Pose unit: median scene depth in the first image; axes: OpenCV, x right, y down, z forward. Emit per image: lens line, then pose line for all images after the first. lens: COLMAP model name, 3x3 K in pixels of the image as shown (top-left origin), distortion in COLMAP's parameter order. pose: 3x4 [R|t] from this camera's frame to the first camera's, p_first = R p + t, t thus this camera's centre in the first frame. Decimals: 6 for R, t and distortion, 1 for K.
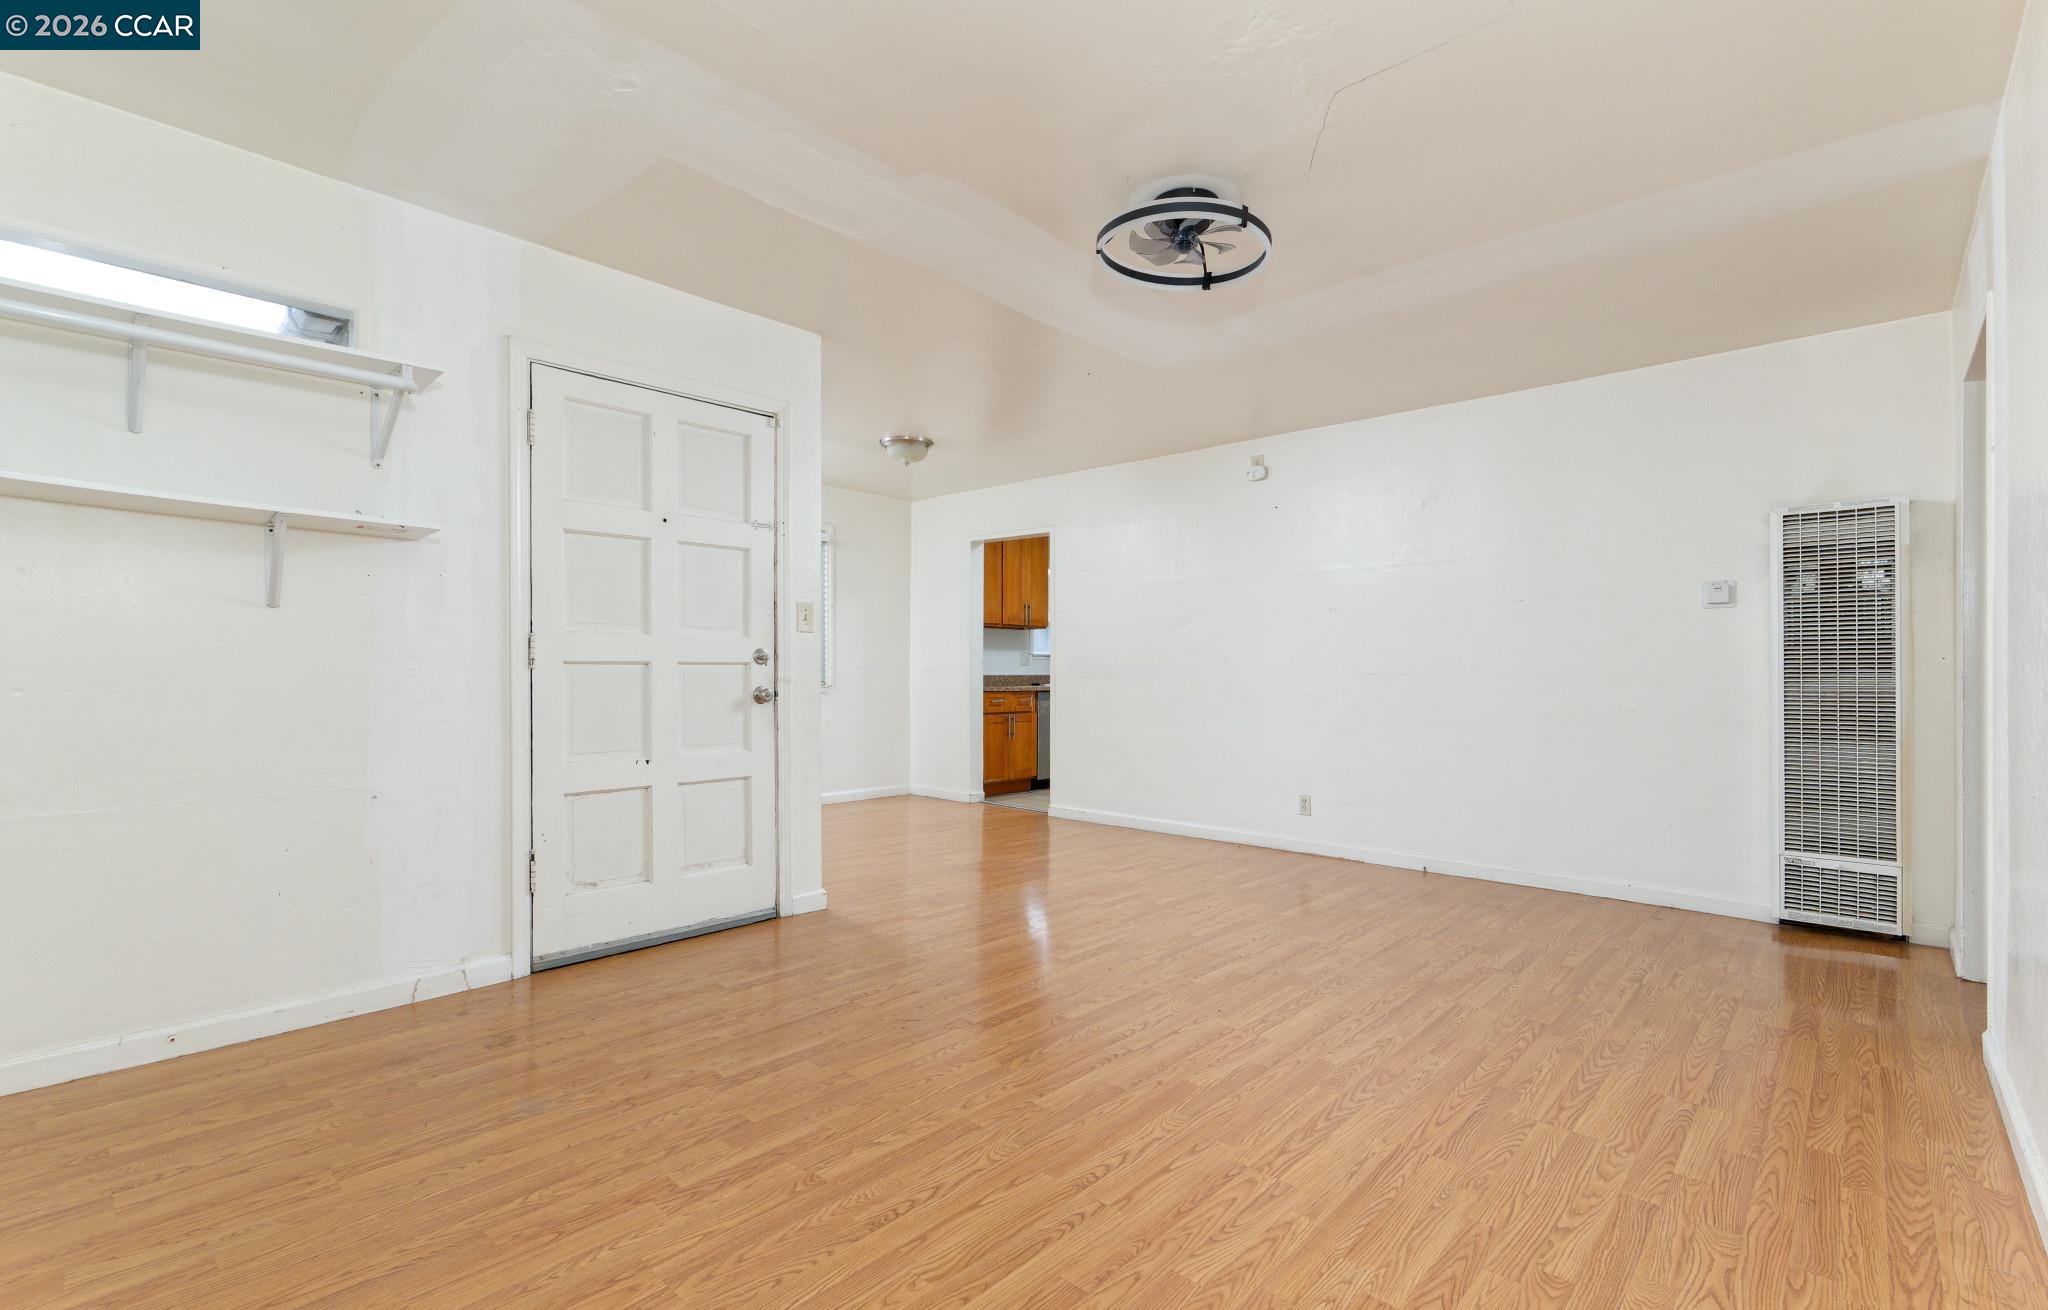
lens RADIAL K [[941.1, 0, 1024.0], [0, 941.1, 655.0], [0, 0, 1]] dist [-0.001049, 0.000166]
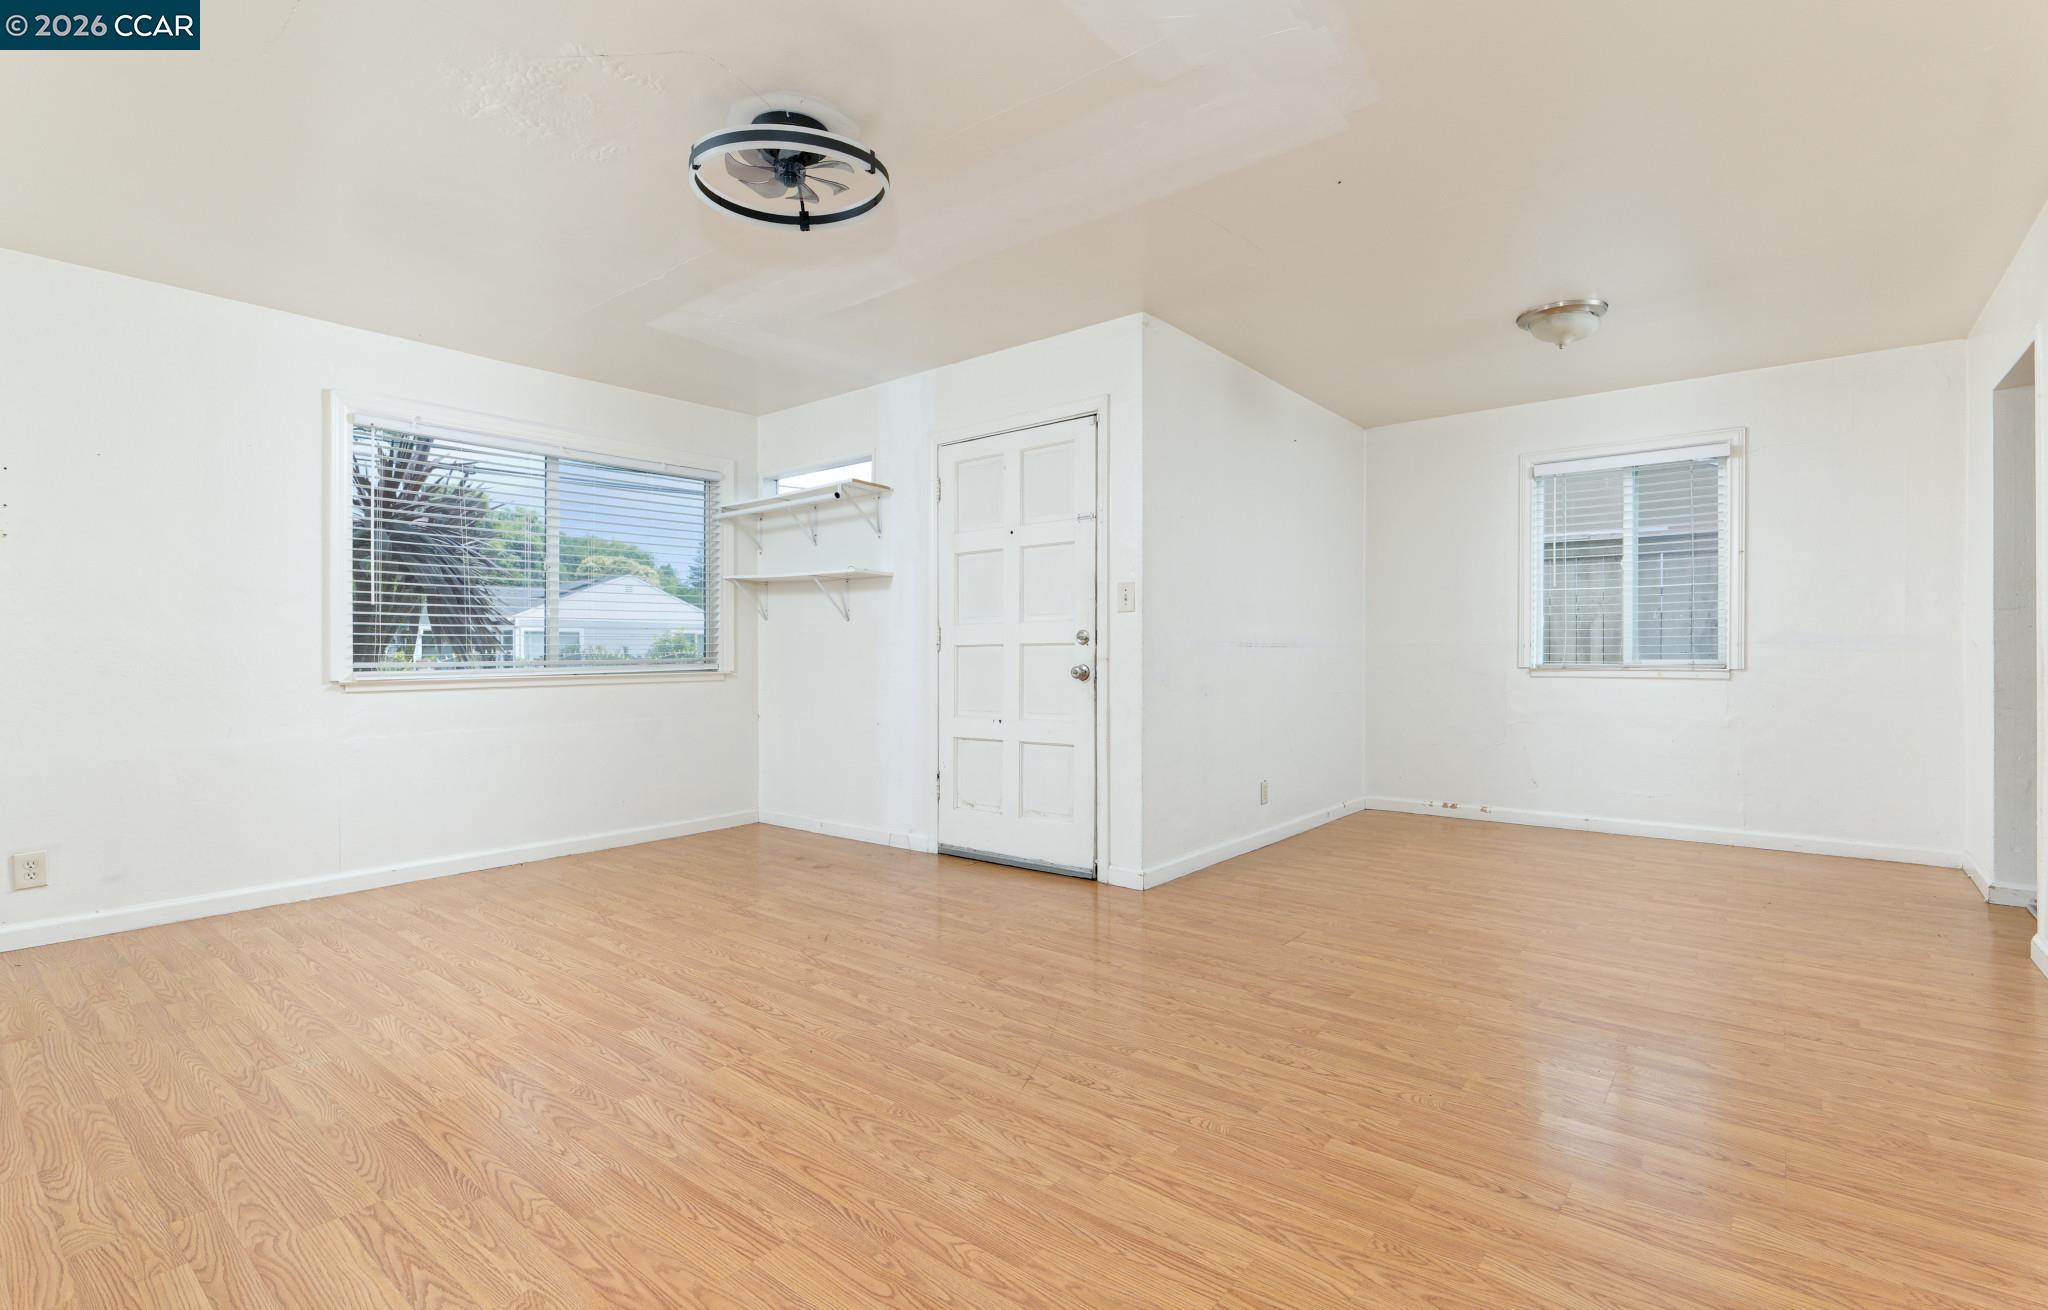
lens RADIAL K [[914.6, 0, 1024.0], [0, 914.6, 655.0], [0, 0, 1]] dist [-0.001869, -0.000377]
pose [[0.057390, -0.003639, -0.998345, 1.077183], [0.025812, 0.999664, -0.002160, 0.030475], [0.998018, -0.025646, 0.057465, 1.195756]]
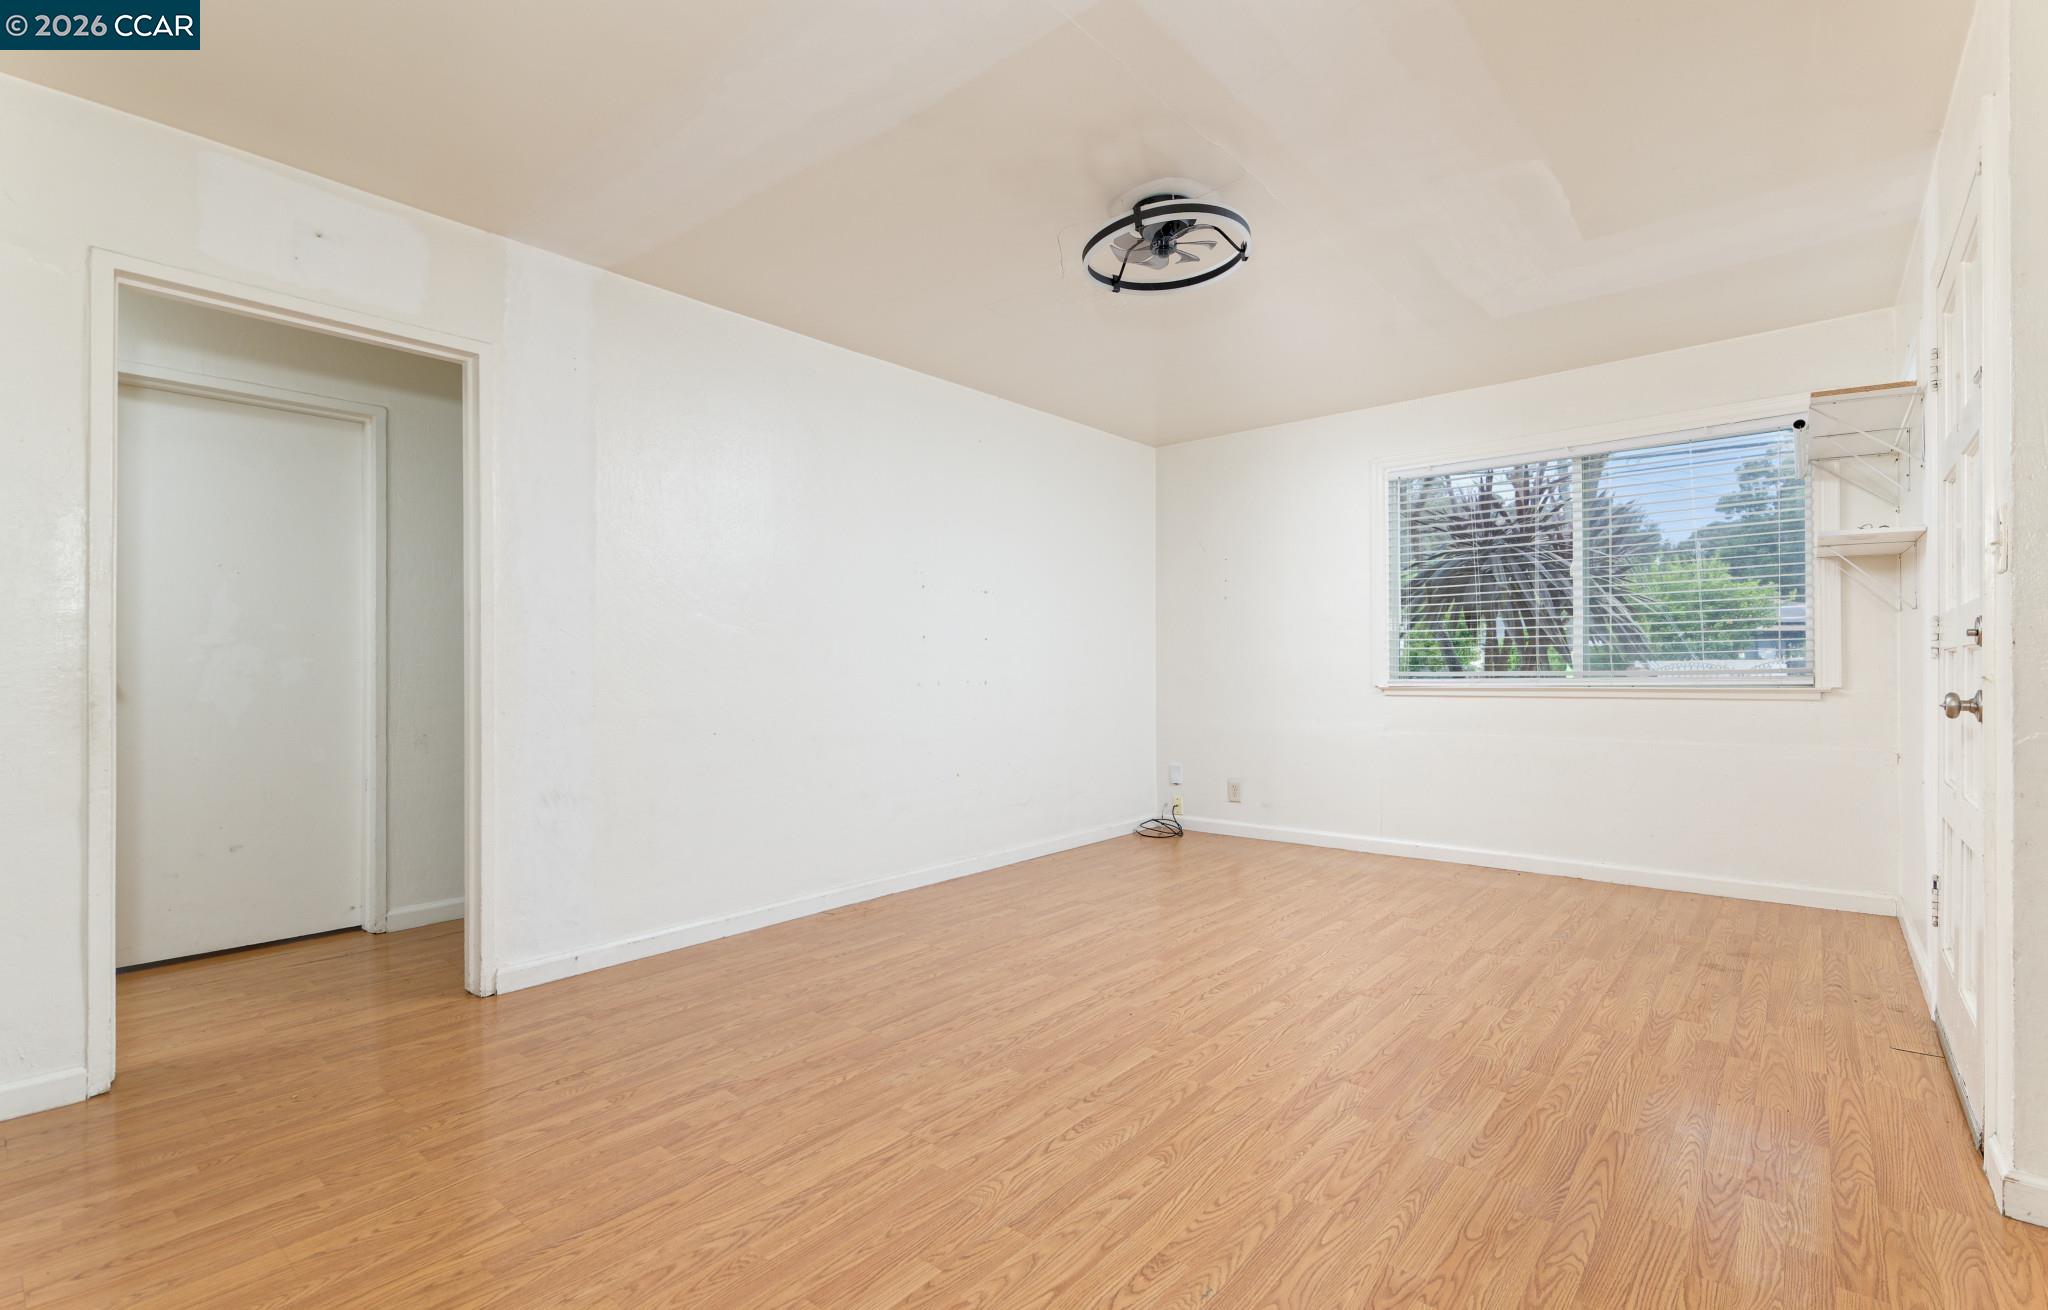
lens RADIAL K [[941.1, 0, 1024.0], [0, 941.1, 655.0], [0, 0, 1]] dist [-0.001049, 0.000166]
pose [[-0.999487, 0.002670, -0.031908, 0.361751], [0.003744, 0.999426, -0.033661, 0.038452], [0.031800, -0.033763, -0.998924, 2.060975]]
